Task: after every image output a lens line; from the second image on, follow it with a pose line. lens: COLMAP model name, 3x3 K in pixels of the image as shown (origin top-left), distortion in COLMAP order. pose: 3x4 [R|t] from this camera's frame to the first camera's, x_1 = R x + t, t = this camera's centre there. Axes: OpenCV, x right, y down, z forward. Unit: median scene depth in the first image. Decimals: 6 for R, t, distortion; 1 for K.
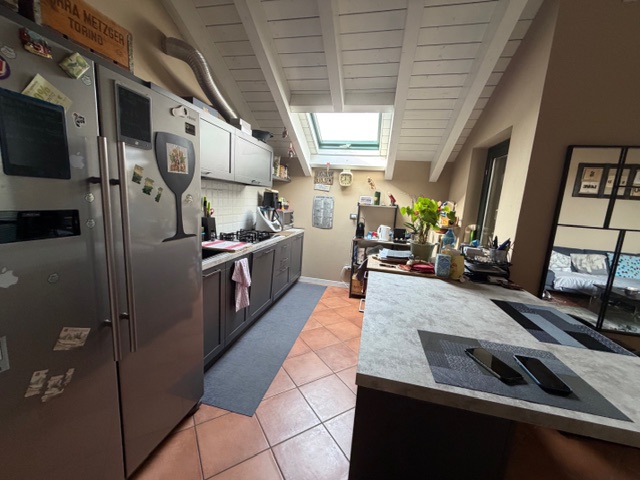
lens RADIAL K [[255.6, 0, 316.9], [0, 255.6, 239.9], [0, 0, 1]] dist [0.001308, -0.000267]
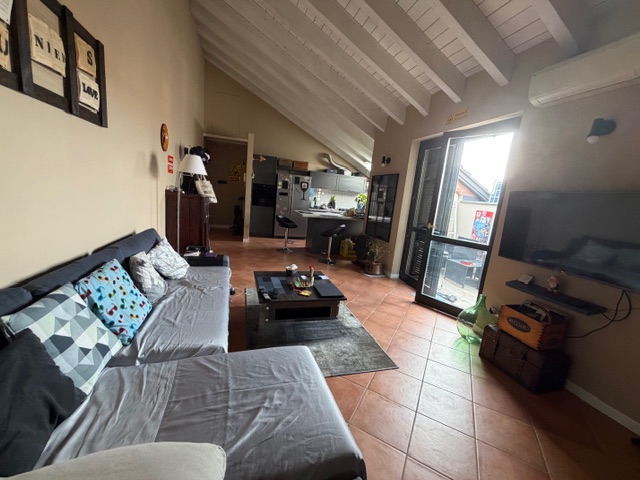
lens RADIAL K [[255.6, 0, 316.9], [0, 255.6, 239.9], [0, 0, 1]] dist [0.001308, -0.000267]
pose [[0.486842, 0.145430, -0.861298, 2.159166], [-0.204191, 0.977671, 0.049662, 0.242158], [0.849288, 0.151692, 0.505667, -0.672570]]
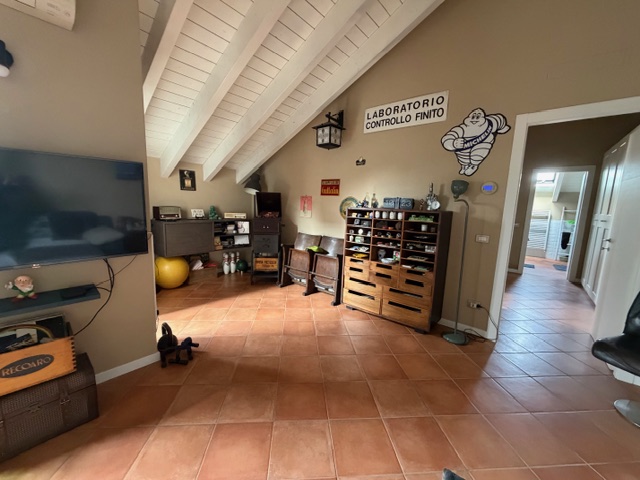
lens RADIAL K [[255.6, 0, 316.9], [0, 255.6, 239.9], [0, 0, 1]] dist [0.001308, -0.000267]
pose [[0.457837, -0.169843, 0.872662, 1.679362], [0.131248, 0.983739, 0.122603, 0.181272], [-0.879295, 0.058403, 0.472684, -0.440521]]
